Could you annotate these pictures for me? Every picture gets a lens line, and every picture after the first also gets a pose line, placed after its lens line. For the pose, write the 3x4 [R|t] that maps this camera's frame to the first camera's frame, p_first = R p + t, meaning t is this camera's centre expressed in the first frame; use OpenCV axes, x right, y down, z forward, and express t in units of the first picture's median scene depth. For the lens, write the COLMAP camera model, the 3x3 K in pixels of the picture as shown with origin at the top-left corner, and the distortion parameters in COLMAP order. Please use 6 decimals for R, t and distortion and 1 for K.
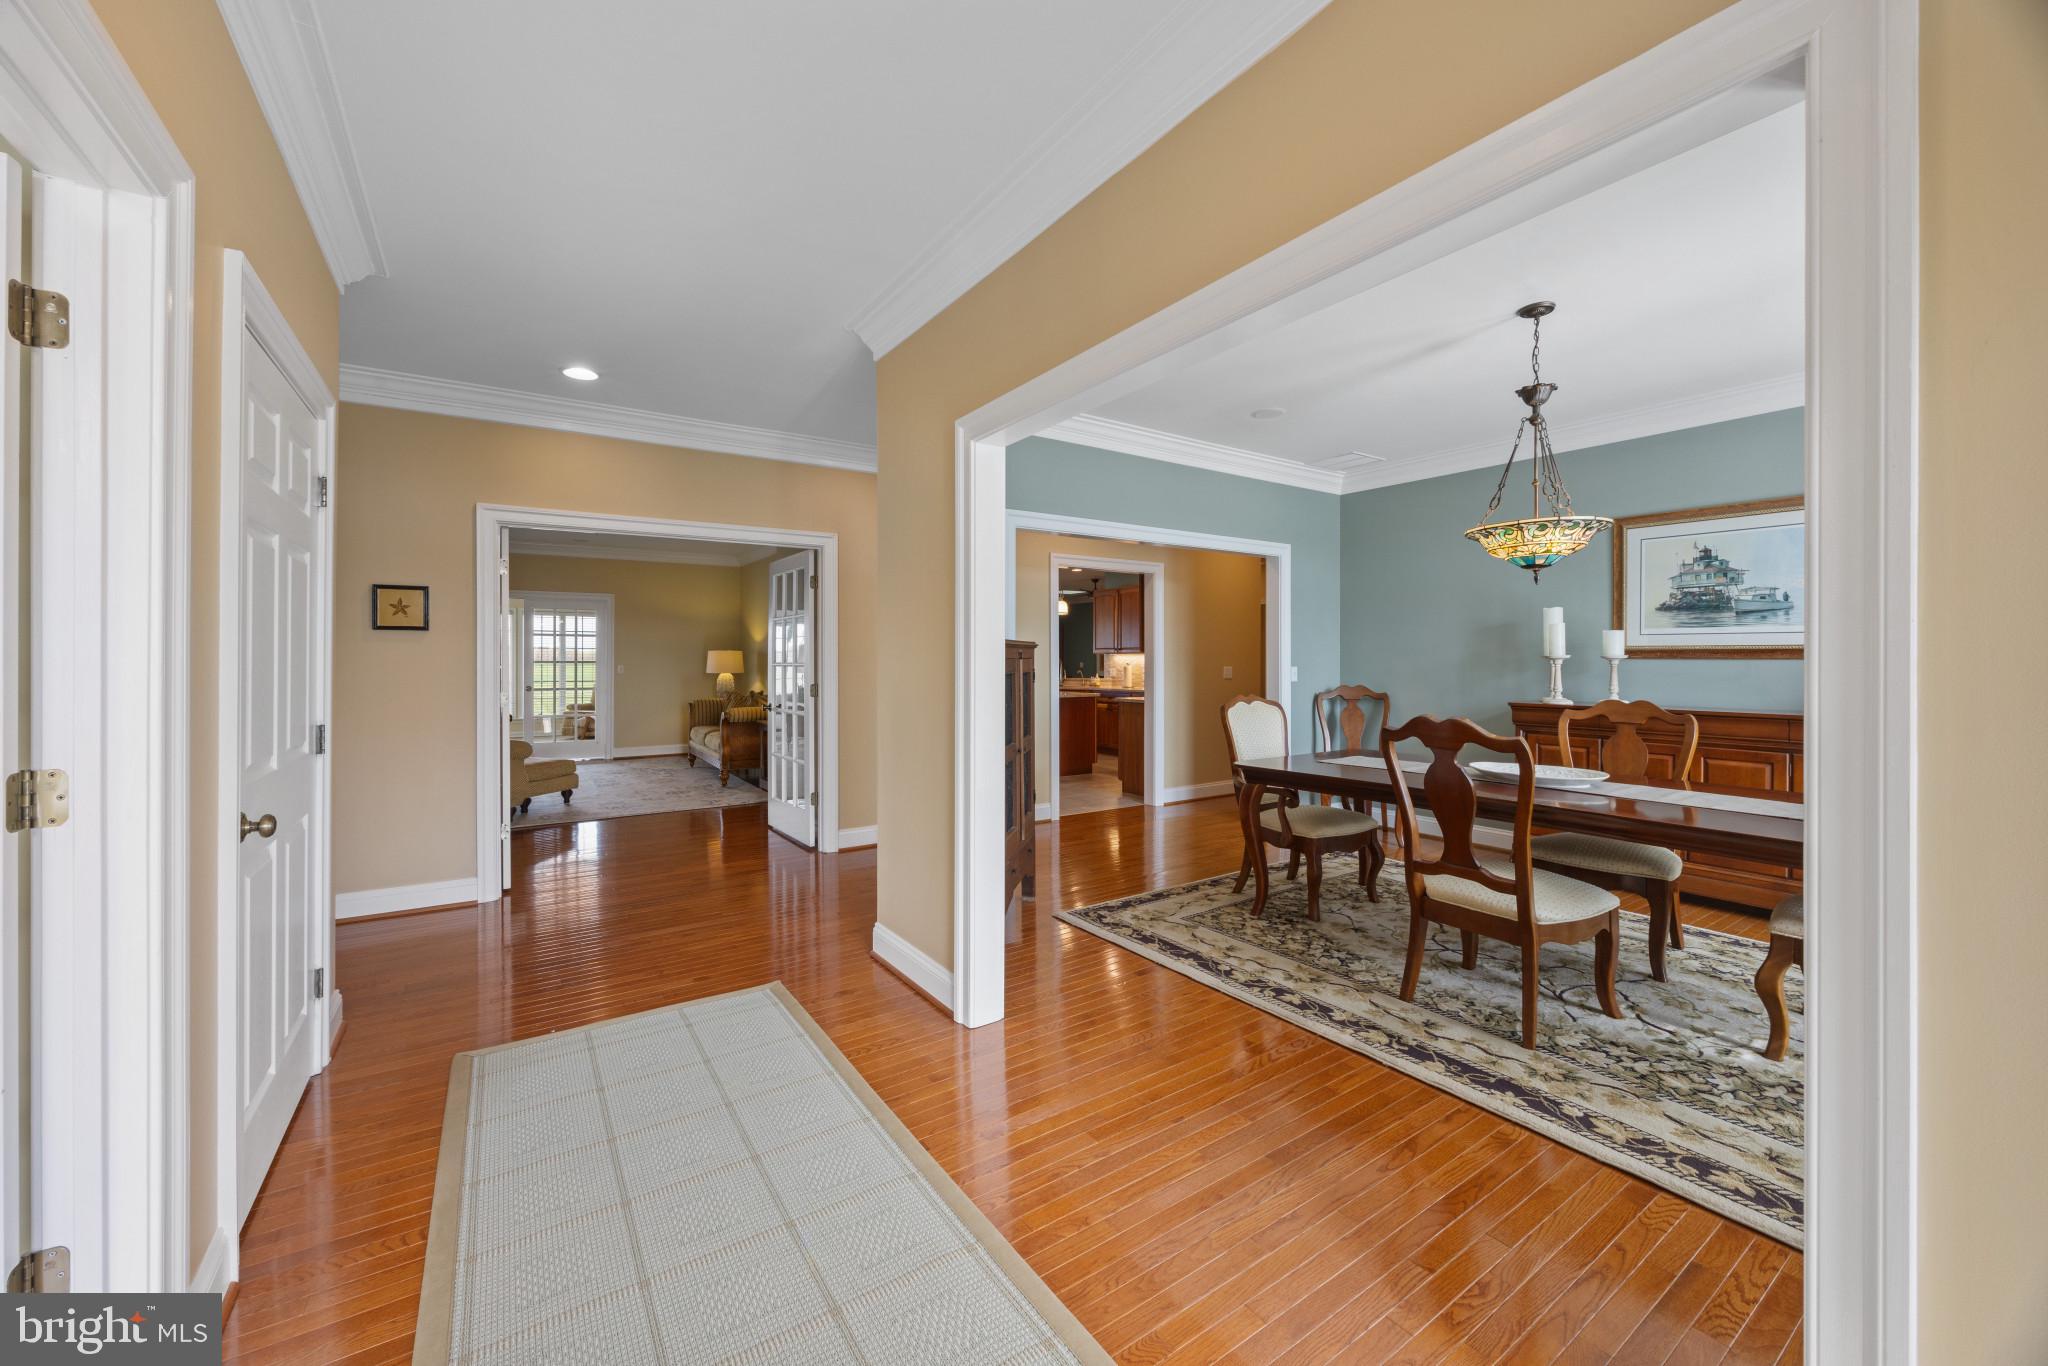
lens RADIAL K [[782.6, 0, 1021.2], [0, 782.6, 671.9], [0, 0, 1]] dist [0.006574, -0.000063]
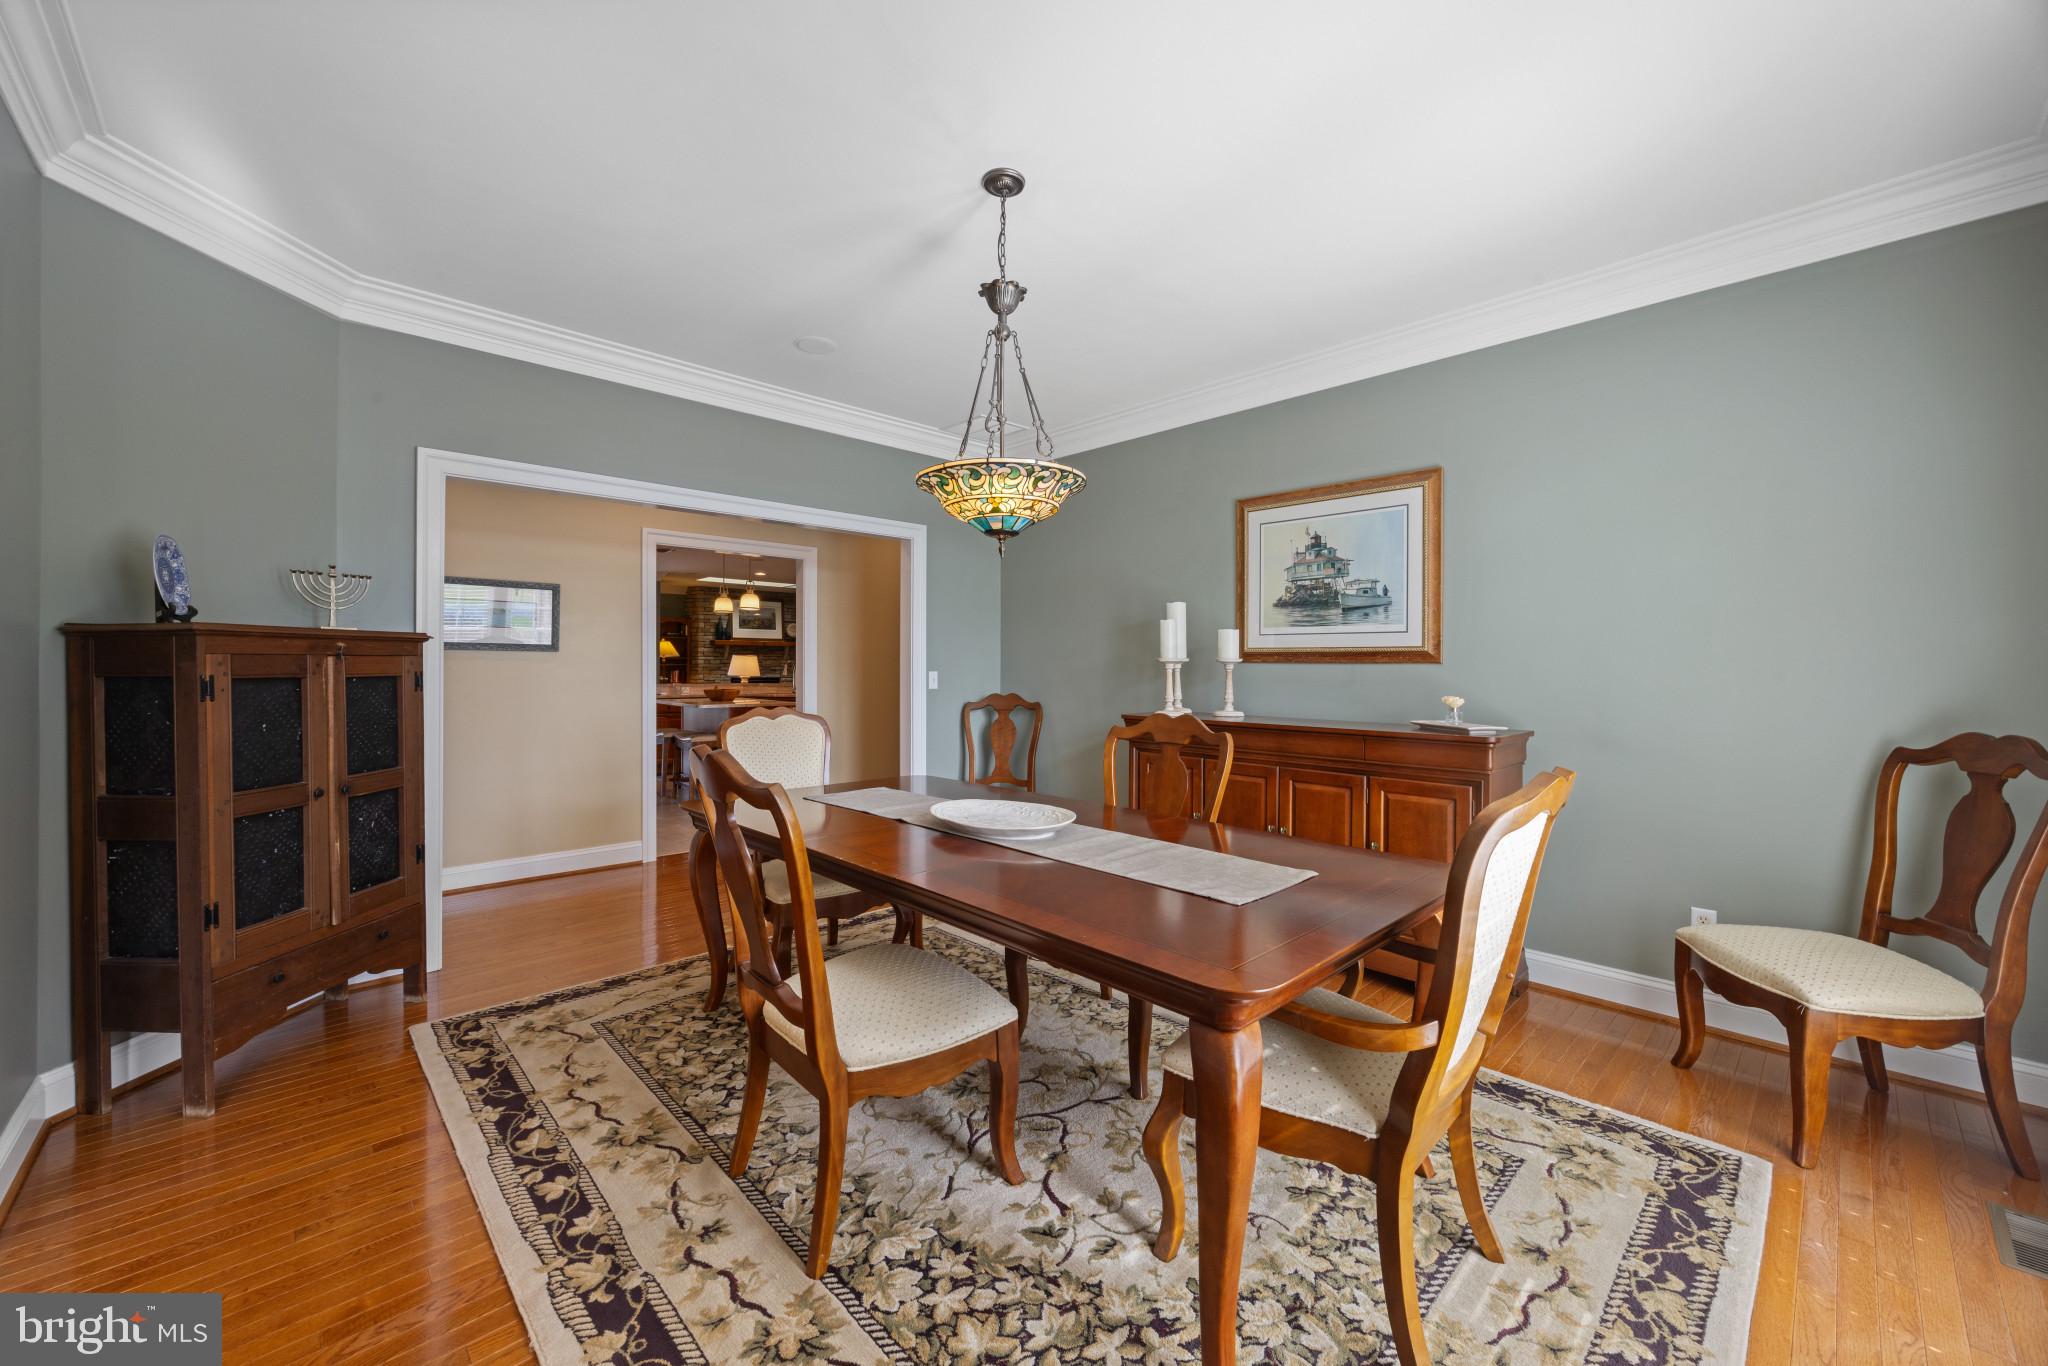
lens RADIAL K [[786.5, 0, 1021.2], [0, 786.5, 678.4], [0, 0, 1]] dist [-0.001405, -0.000017]
pose [[0.986580, 0.002151, 0.163263, 0.489205], [-0.002285, 0.999997, 0.000632, 0.000196], [-0.163261, -0.000997, 0.986582, 0.244133]]
